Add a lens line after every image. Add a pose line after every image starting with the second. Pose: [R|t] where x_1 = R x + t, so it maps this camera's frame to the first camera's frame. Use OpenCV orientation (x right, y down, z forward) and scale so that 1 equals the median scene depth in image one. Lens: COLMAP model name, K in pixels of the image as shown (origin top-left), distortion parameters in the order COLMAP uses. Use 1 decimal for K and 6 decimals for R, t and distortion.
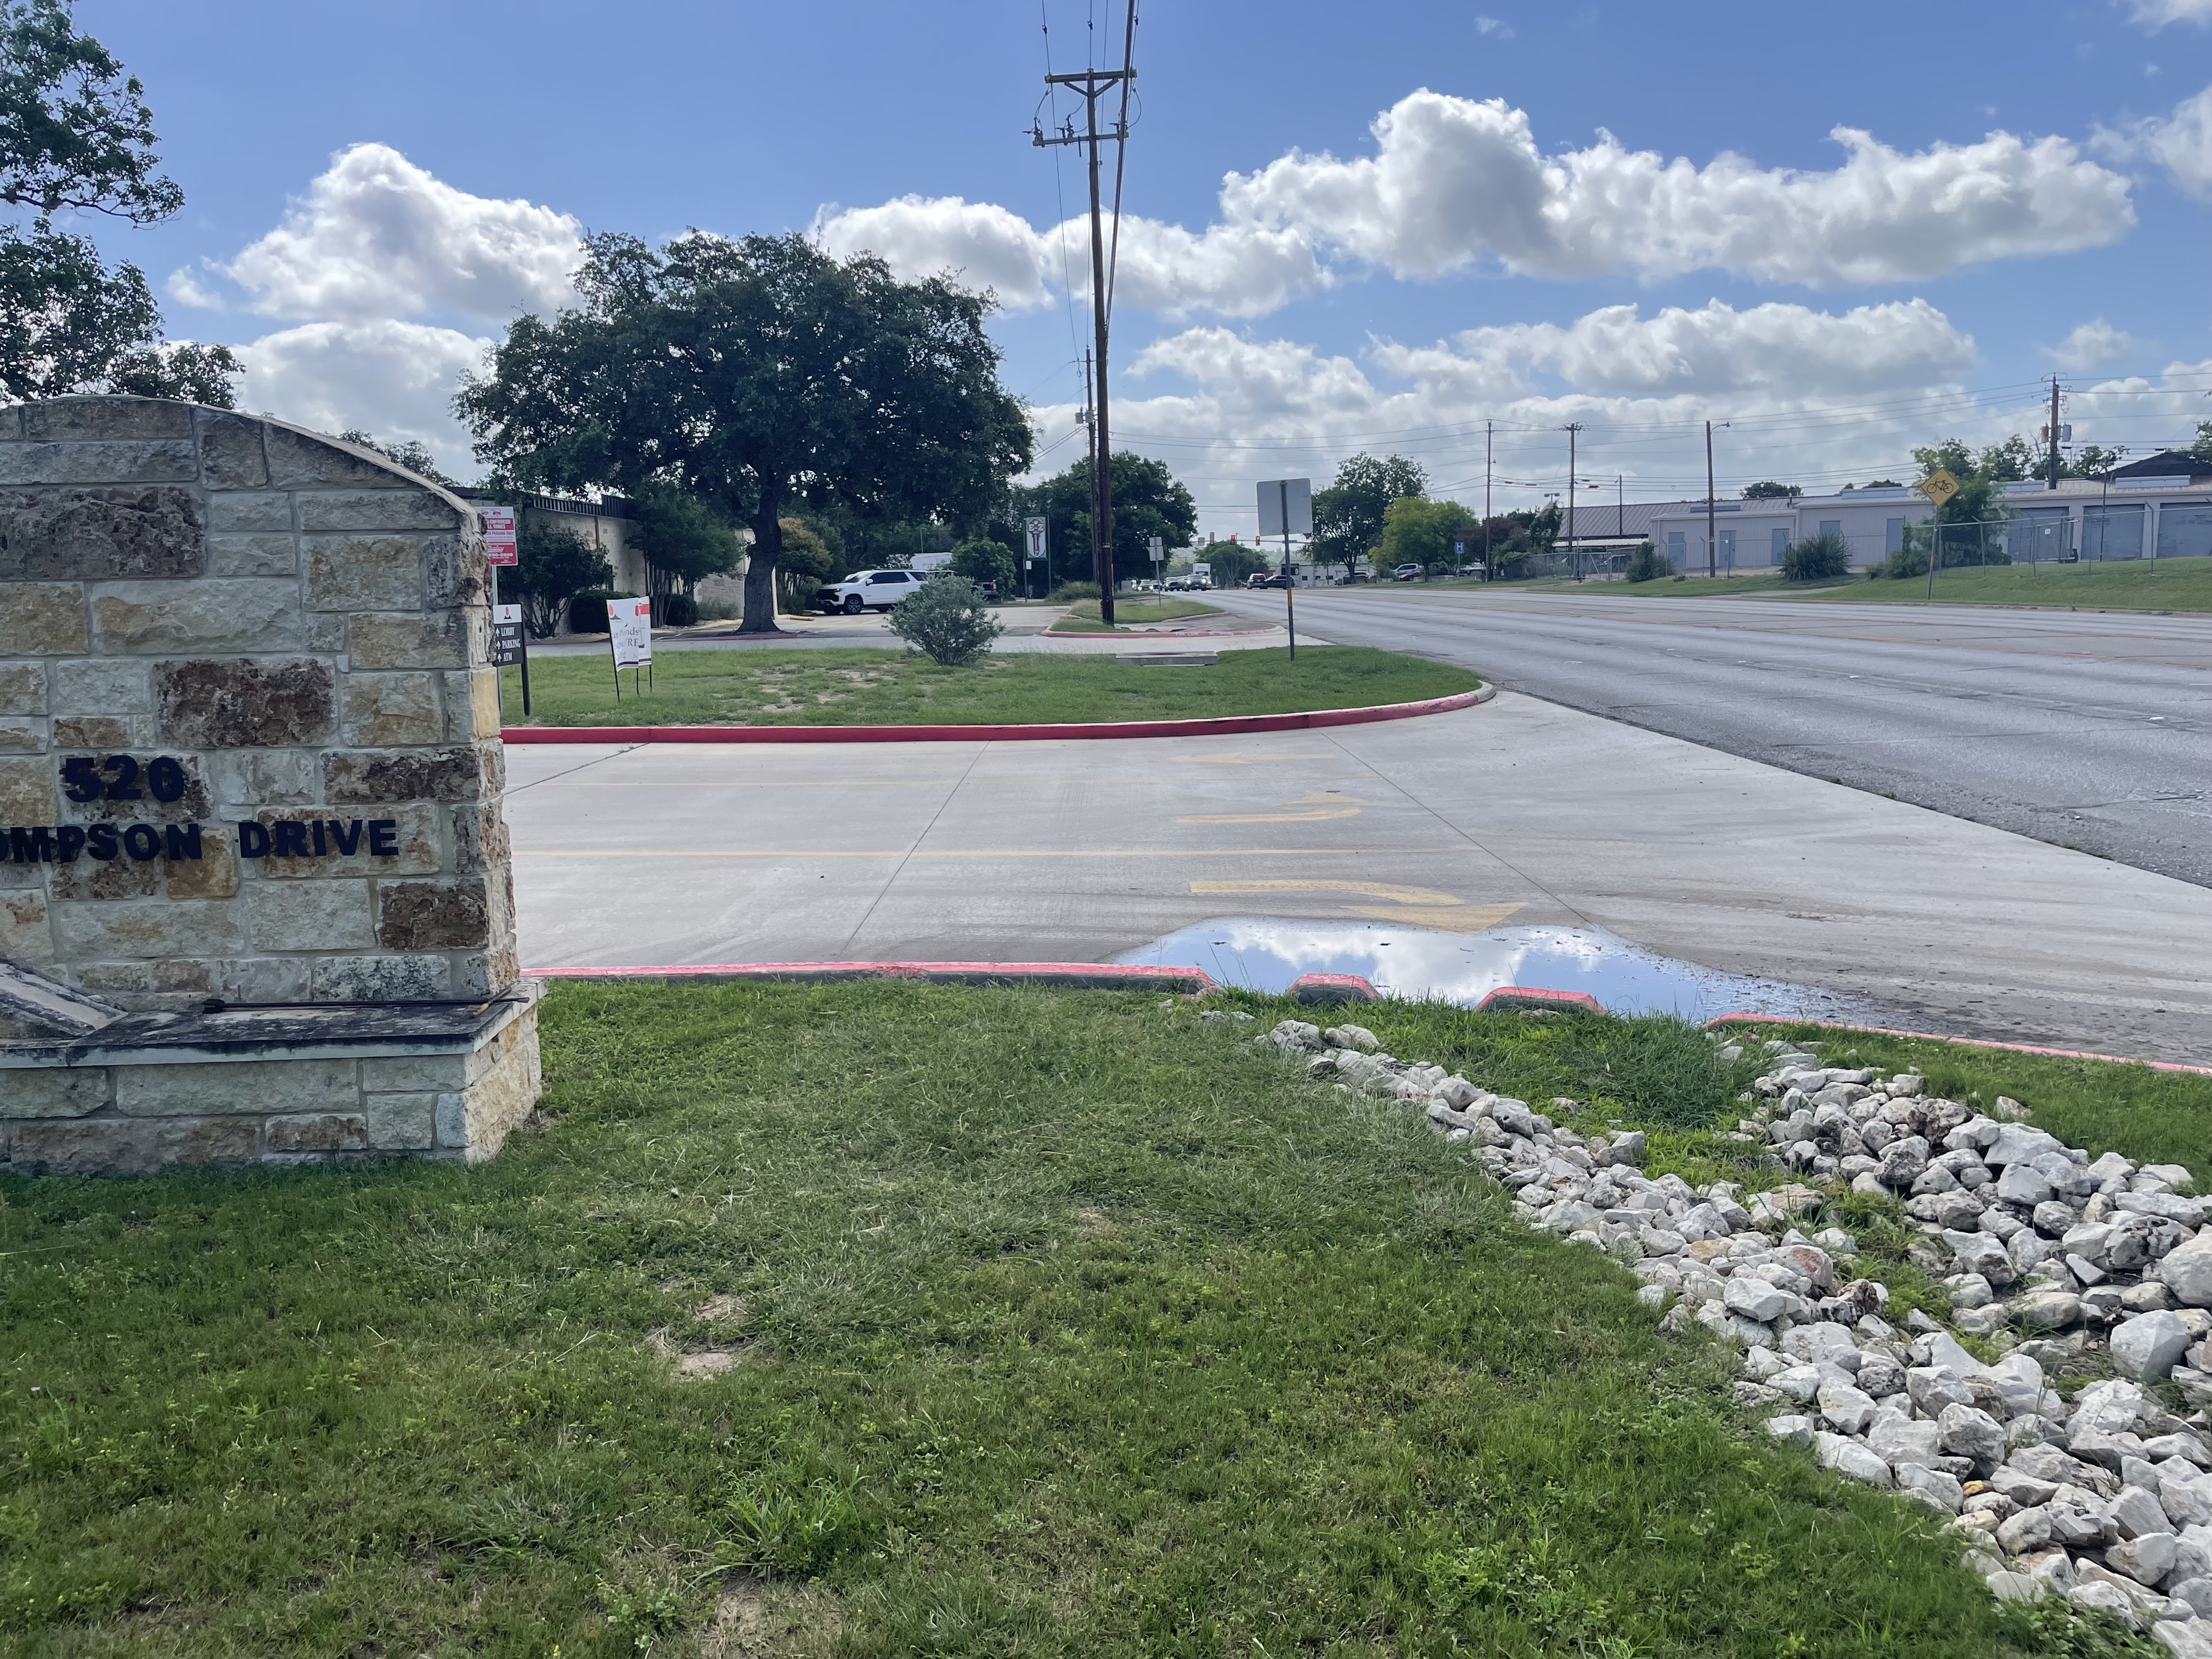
lens RADIAL K [[1675.7, 0, 1102.5], [0, 1675.7, 824.7], [0, 0, 1]] dist [0.091470, -0.118763]
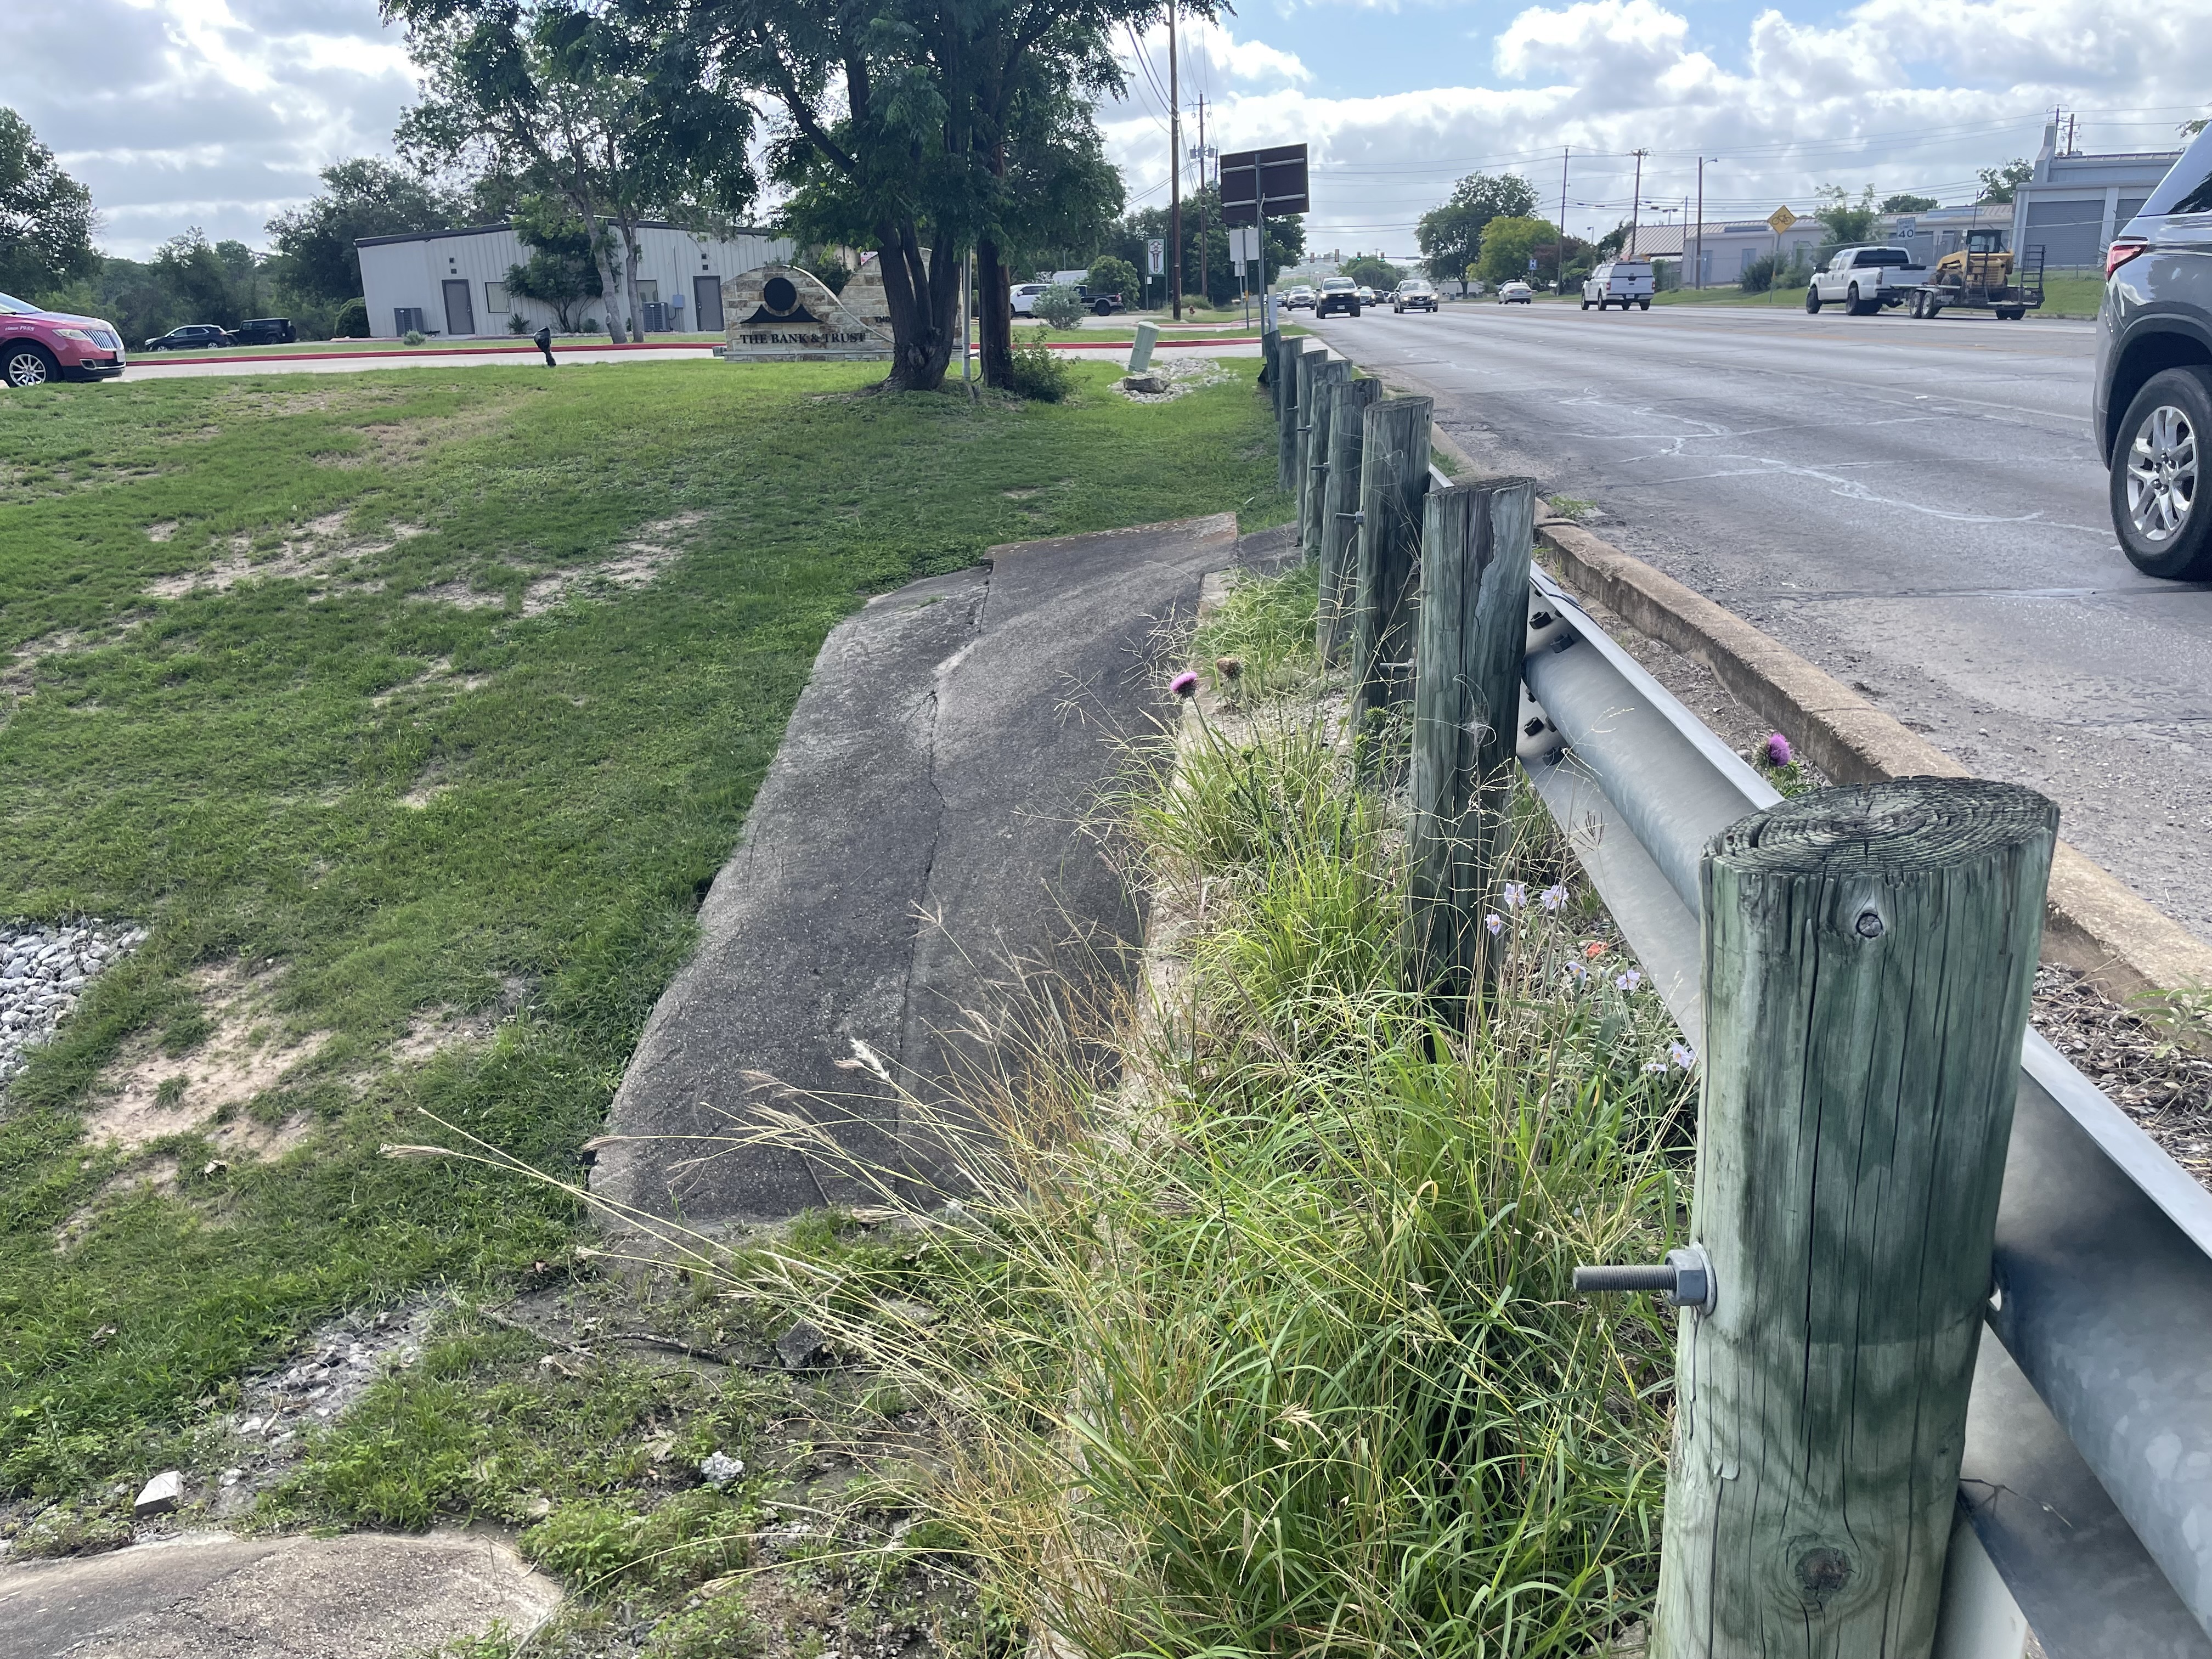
lens RADIAL K [[1675.7, 0, 1119.7], [0, 1675.7, 826.0], [0, 0, 1]] dist [0.091470, -0.118763]
pose [[0.996934, 0.025427, -0.073999, 0.033500], [-0.013469, 0.987375, 0.157825, 0.039868], [0.077077, -0.156344, 0.984691, -0.252622]]
